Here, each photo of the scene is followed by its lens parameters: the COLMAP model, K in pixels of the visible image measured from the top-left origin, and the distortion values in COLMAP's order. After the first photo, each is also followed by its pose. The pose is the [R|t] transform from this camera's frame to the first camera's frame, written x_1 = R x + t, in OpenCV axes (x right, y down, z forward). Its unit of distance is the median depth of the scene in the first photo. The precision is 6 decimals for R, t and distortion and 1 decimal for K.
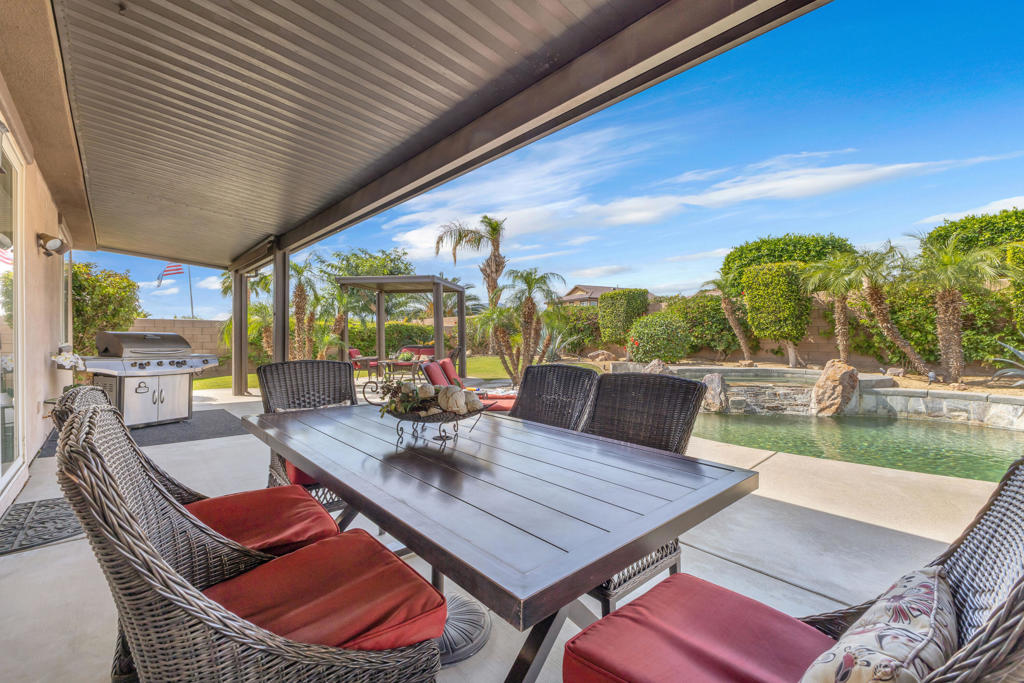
lens RADIAL K [[438.1, 0, 513.9], [0, 438.1, 338.6], [0, 0, 1]] dist [0.002432, 0.000260]
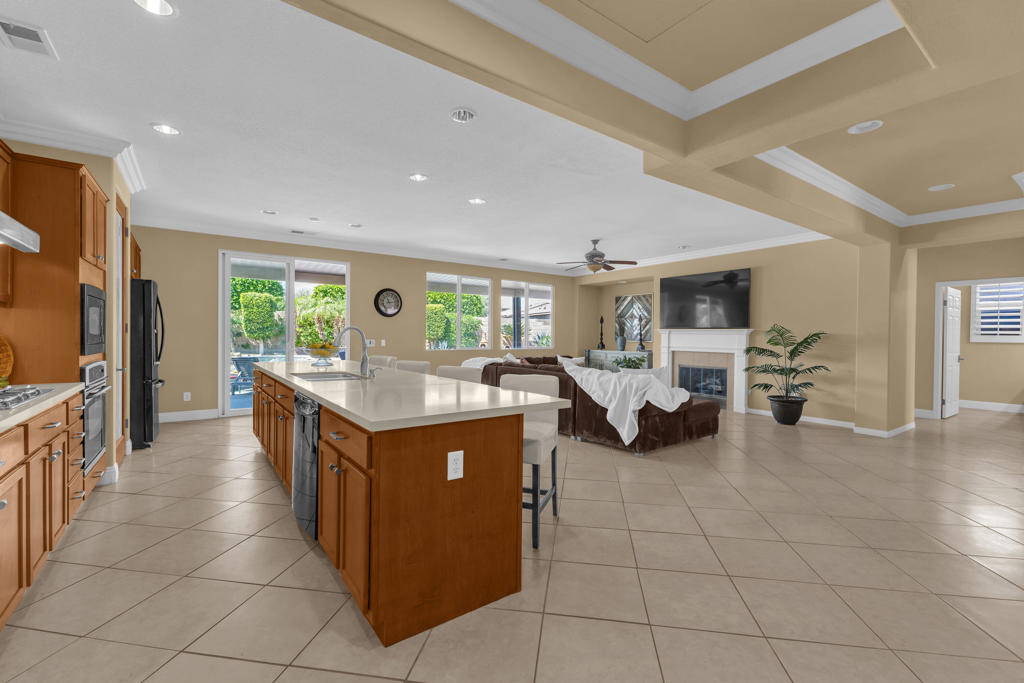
lens RADIAL K [[438.1, 0, 513.9], [0, 438.1, 338.6], [0, 0, 1]] dist [0.002432, 0.000260]
pose [[0.097588, -0.010056, 0.995176, -1.104874], [-0.005687, 0.999927, 0.010662, -0.025848], [-0.995211, -0.006700, 0.097524, -0.149159]]
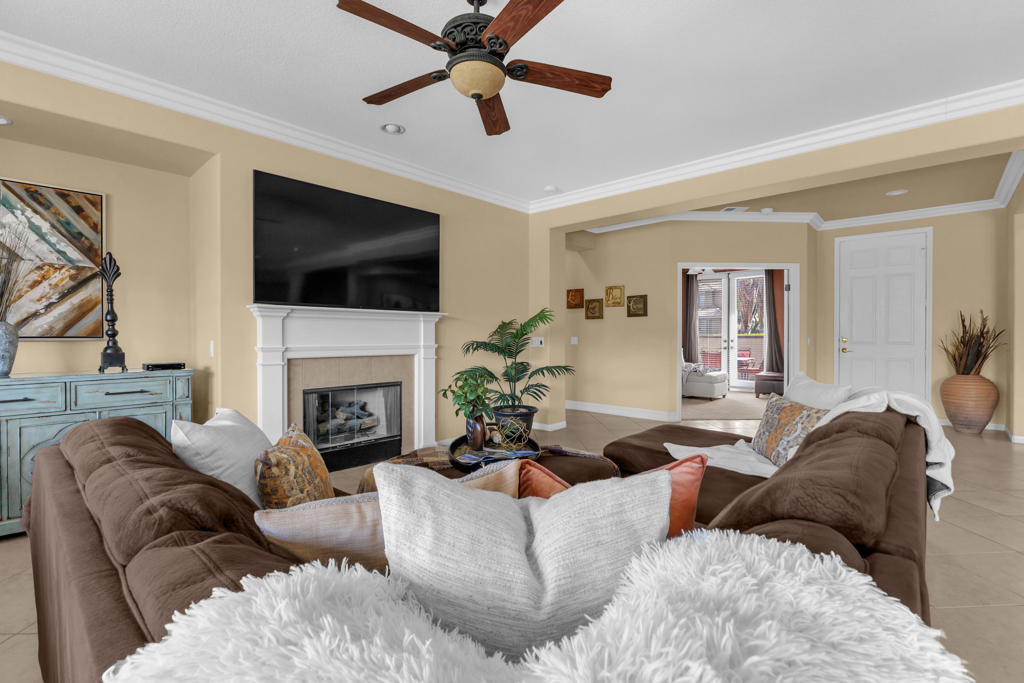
lens RADIAL K [[464.2, 0, 513.0], [0, 464.2, 335.3], [0, 0, 1]] dist [0.001481, 0.000216]
pose [[-0.995470, -0.001950, -0.095055, -0.323158], [-0.002352, 0.999989, 0.004112, -0.014942], [0.095046, 0.004316, -0.995464, 0.025224]]
